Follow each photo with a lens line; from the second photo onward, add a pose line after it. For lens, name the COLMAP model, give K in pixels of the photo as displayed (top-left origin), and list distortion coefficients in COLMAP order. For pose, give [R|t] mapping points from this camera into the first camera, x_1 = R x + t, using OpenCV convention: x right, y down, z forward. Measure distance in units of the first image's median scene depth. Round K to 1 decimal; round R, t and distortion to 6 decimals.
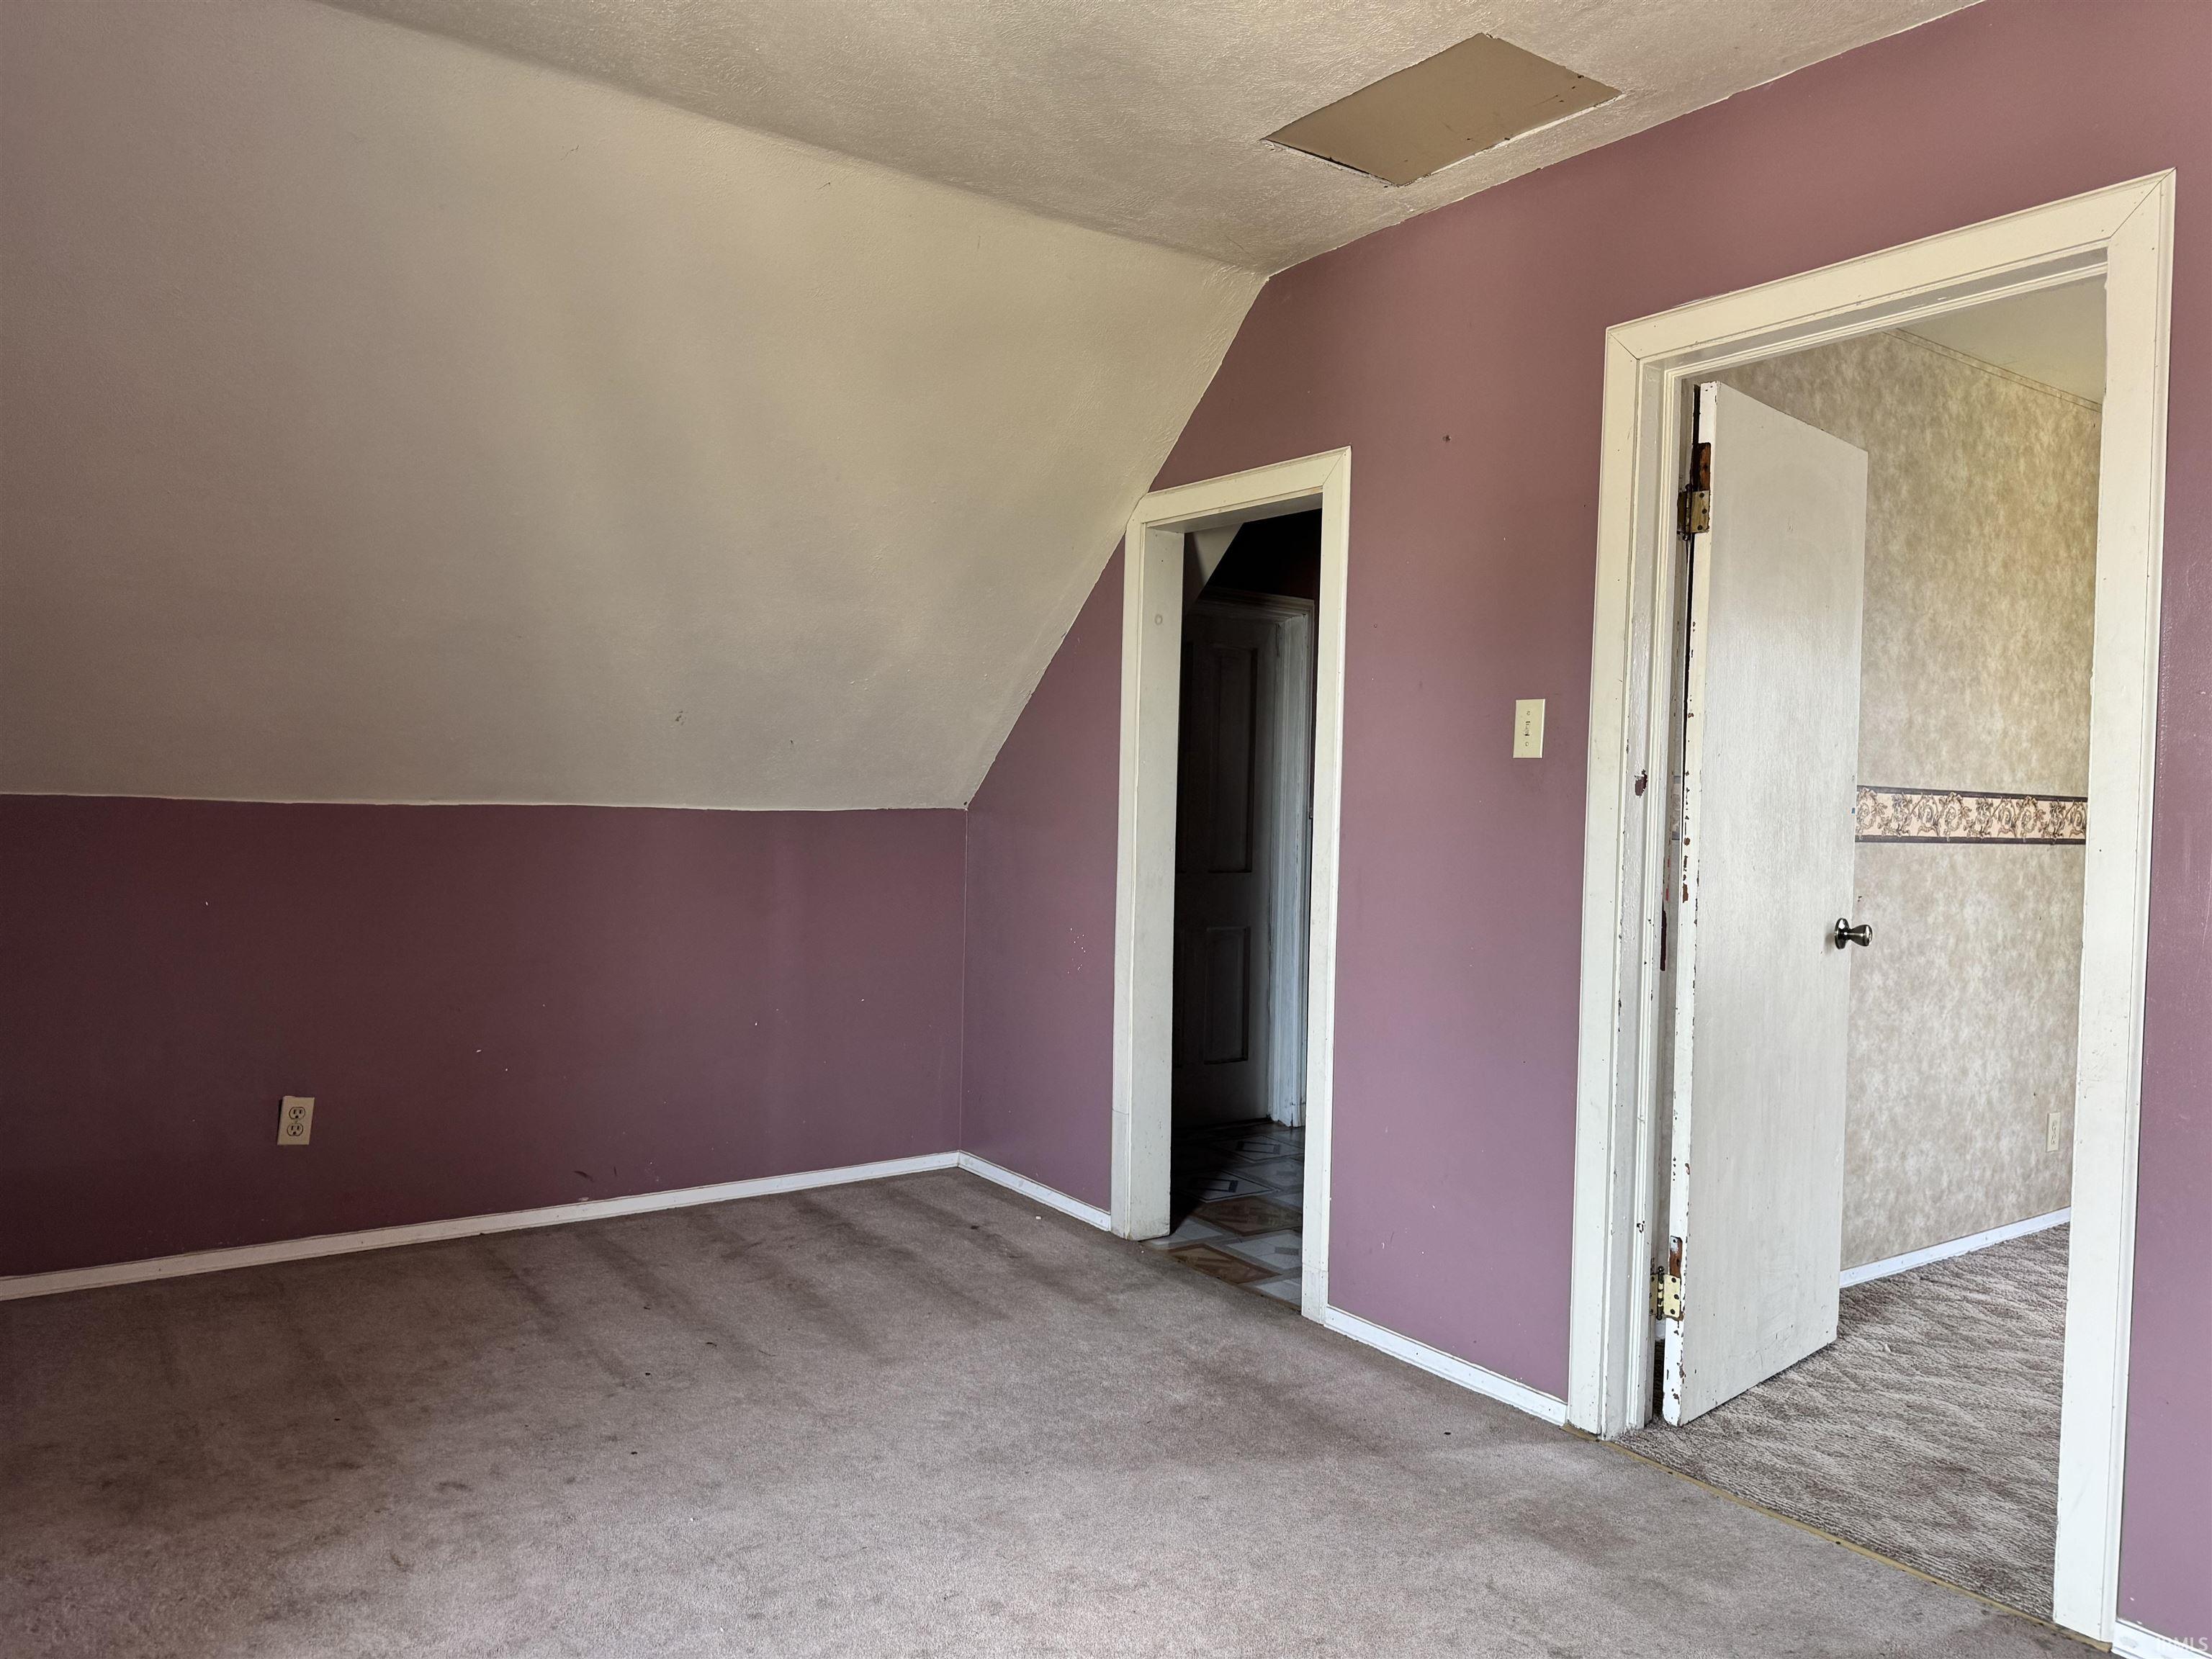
lens RADIAL K [[1563.2, 0, 1103.8], [0, 1563.2, 834.4], [0, 0, 1]] dist [0.057391, -0.068312]
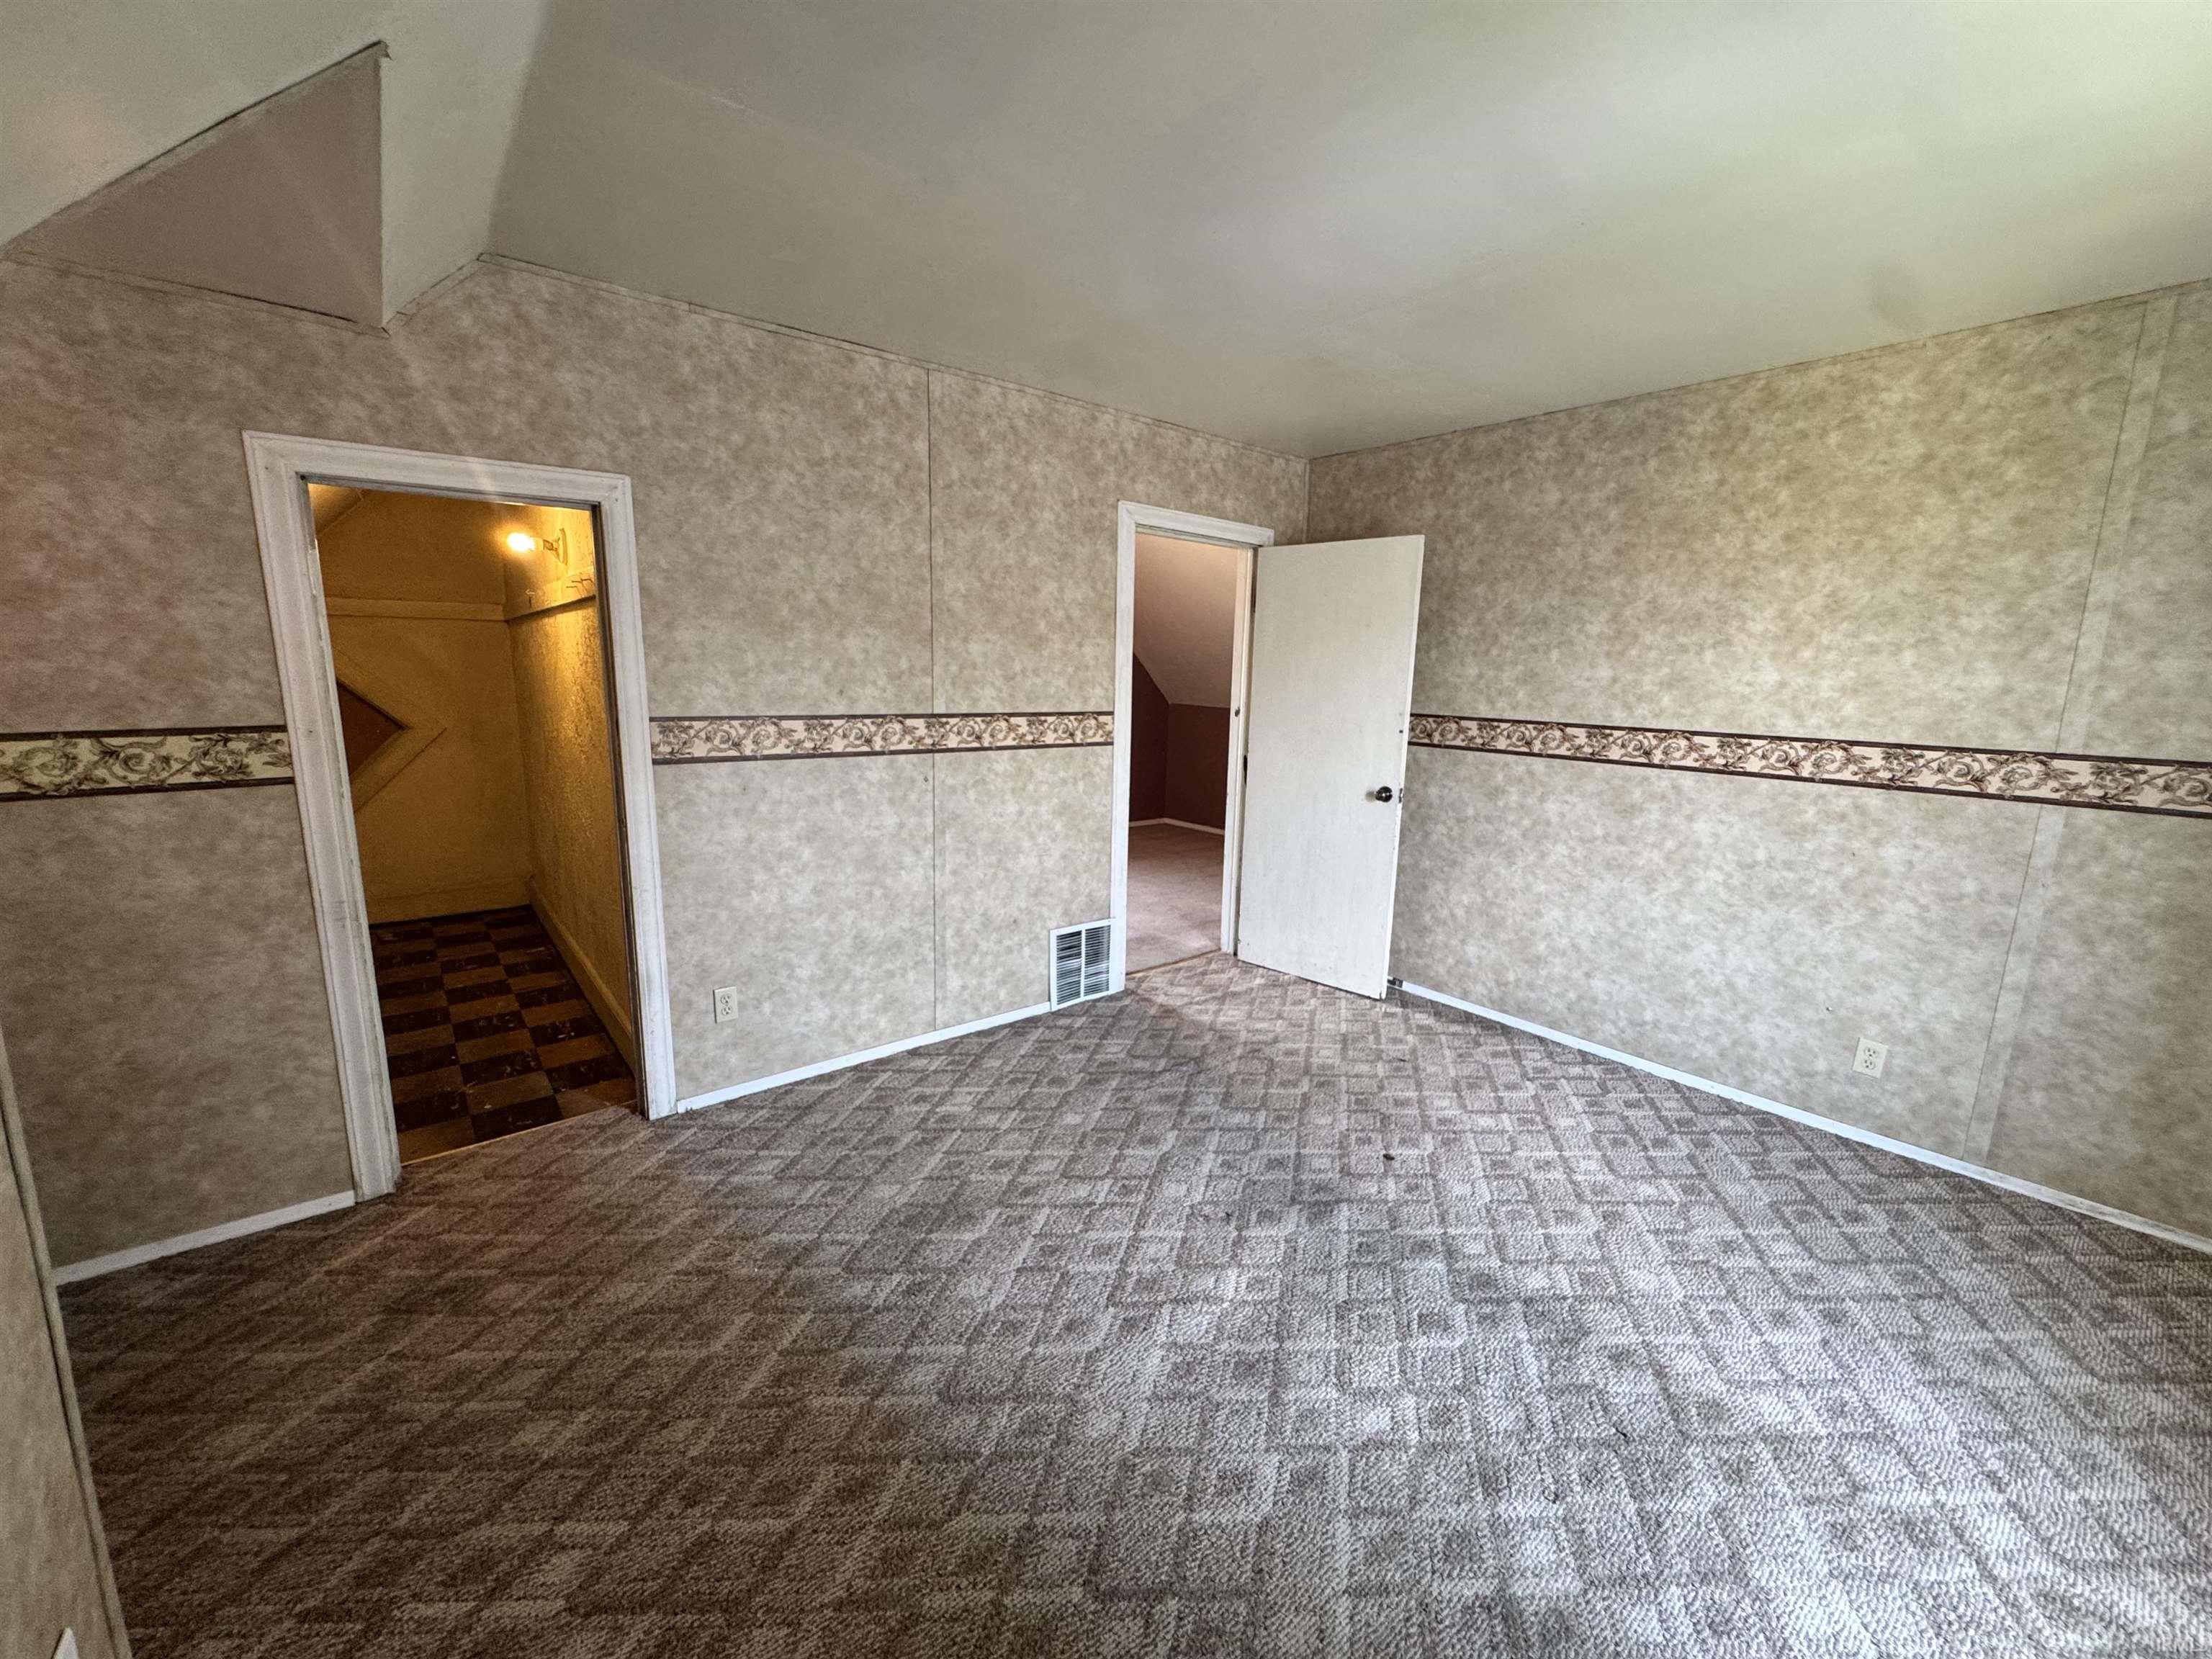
lens RADIAL K [[890.5, 0, 1106.6], [0, 890.5, 830.2], [0, 0, 1]] dist [-0.000426, -0.000123]
pose [[0.065999, 0.159040, -0.985064, 1.534593], [-0.045820, 0.986658, 0.156228, -0.048539], [0.996767, 0.034825, 0.072405, 0.583559]]
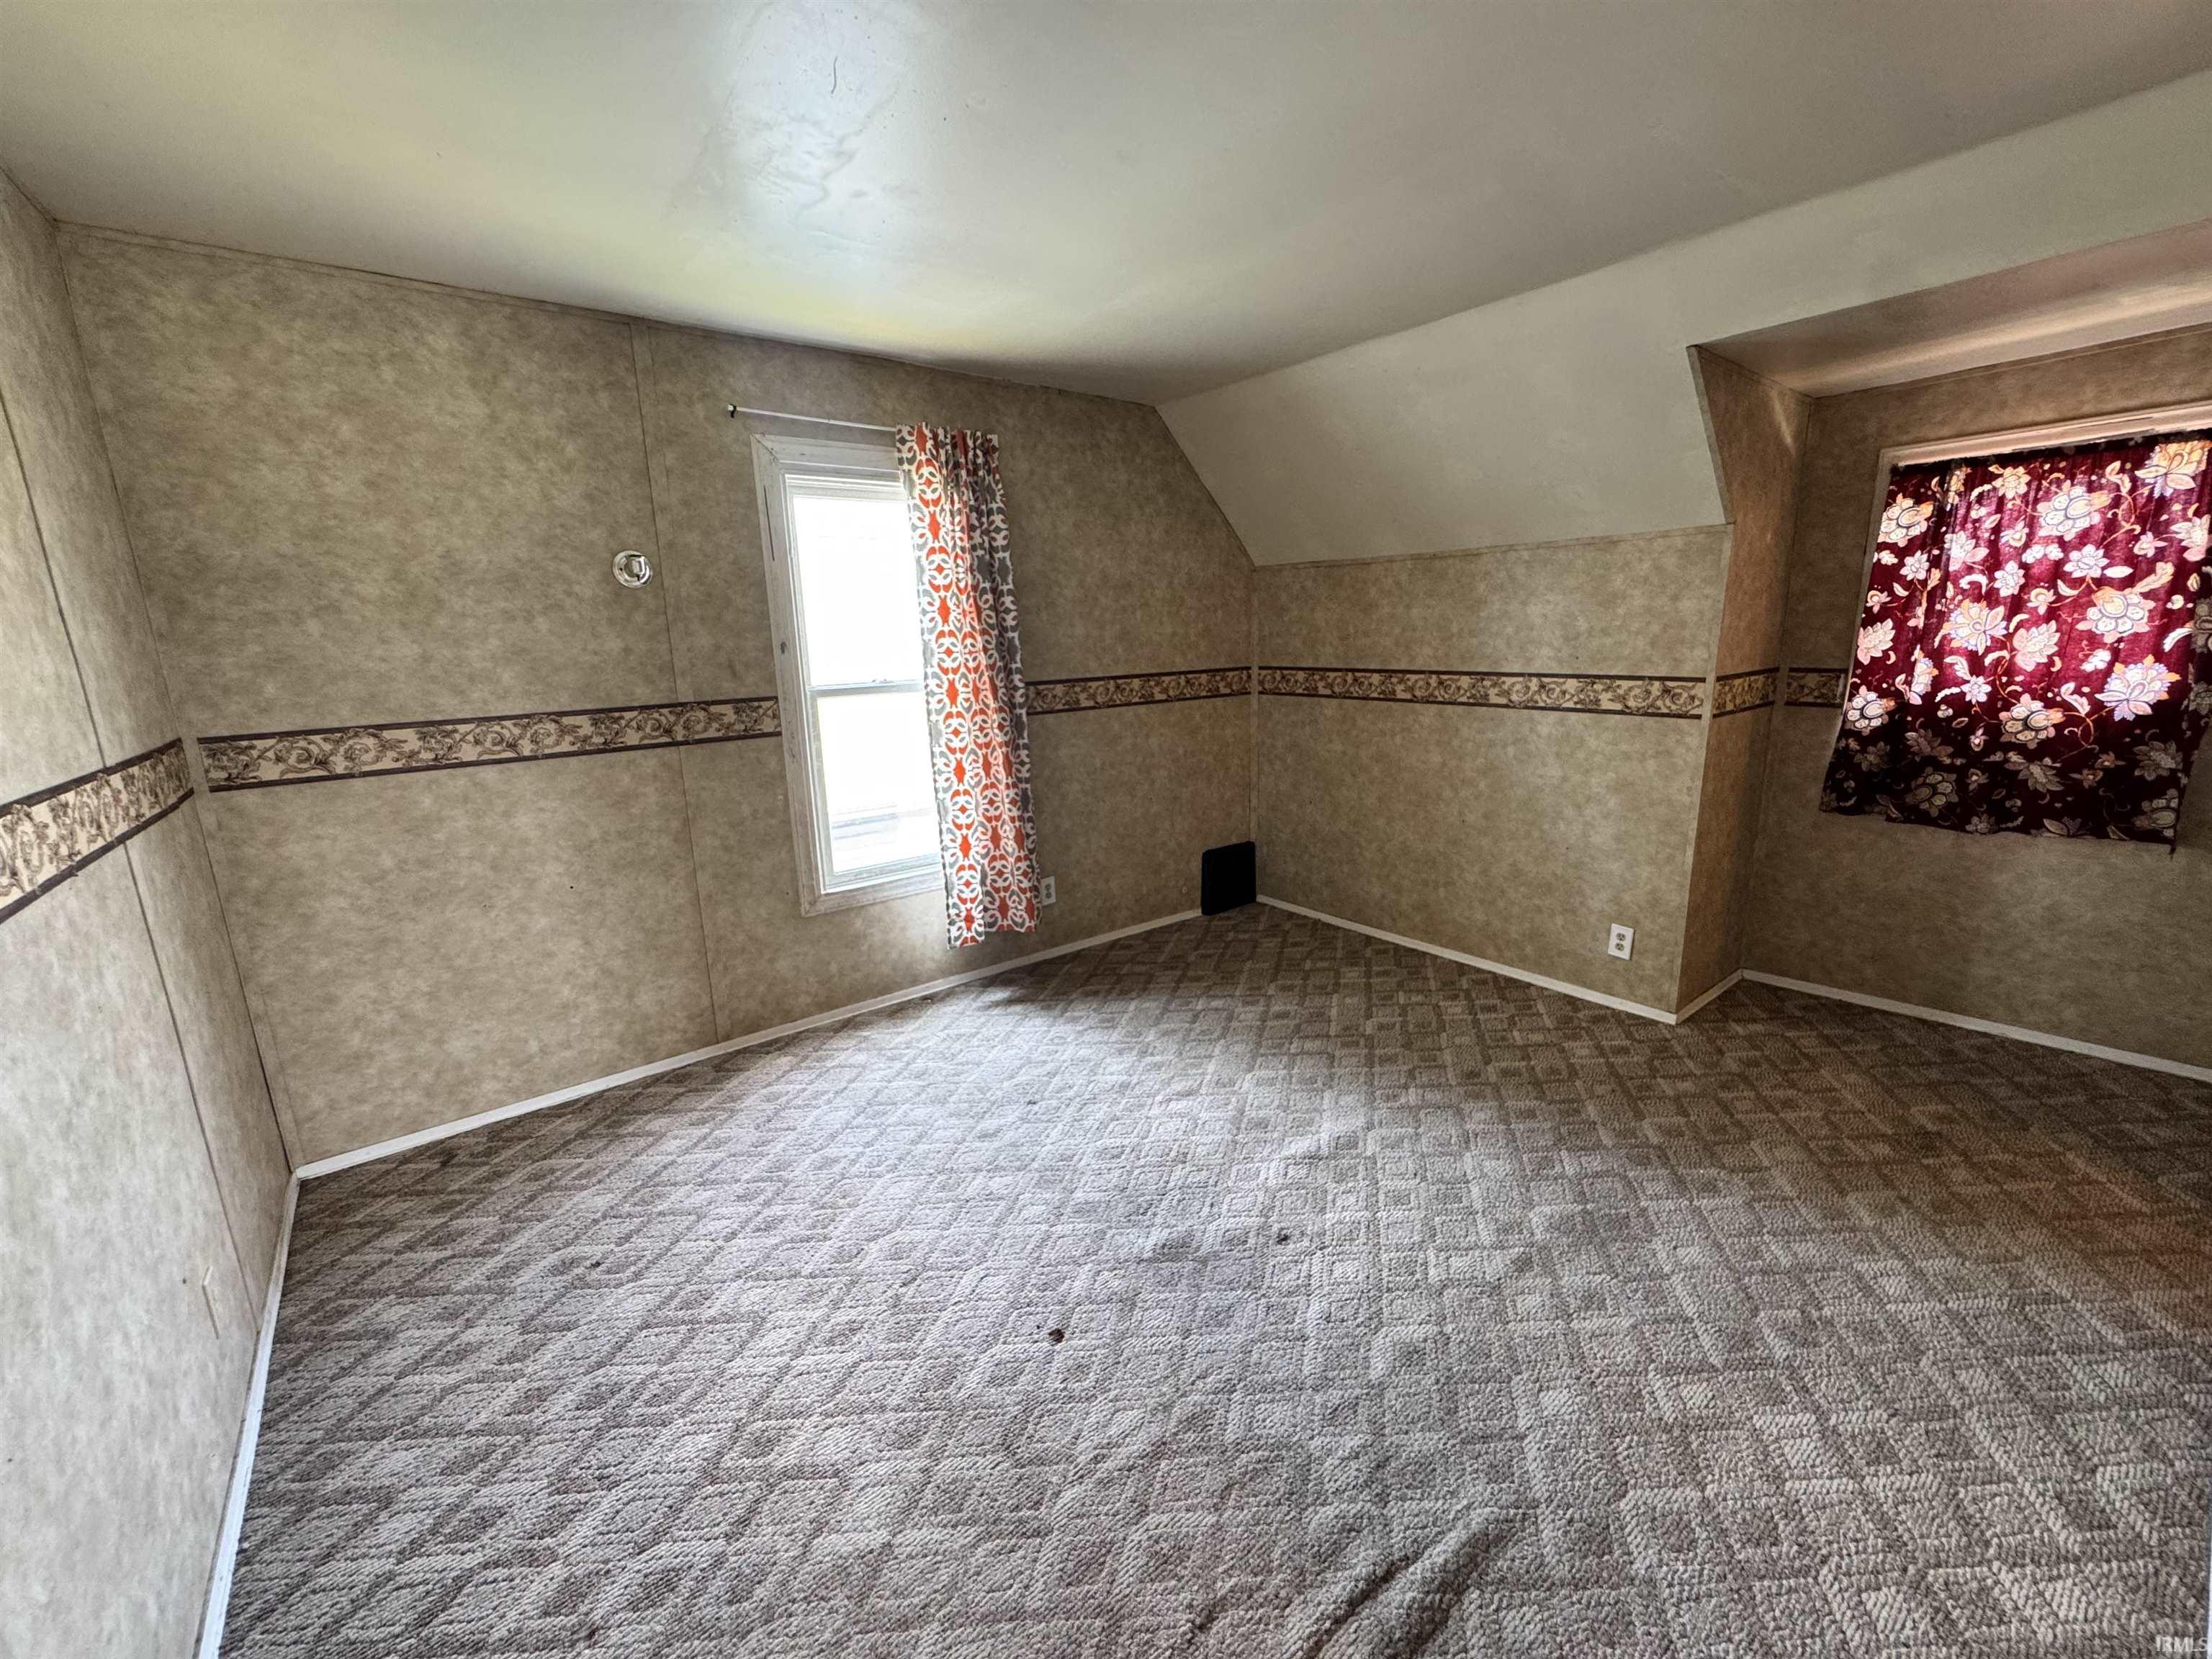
lens RADIAL K [[890.5, 0, 1103.1], [0, 890.5, 831.5], [0, 0, 1]] dist [-0.000426, -0.000123]
pose [[-0.050215, -0.237551, 0.970076, 0.382438], [0.054458, 0.969205, 0.240157, -0.085030], [-0.997253, 0.064888, -0.035732, 0.864187]]
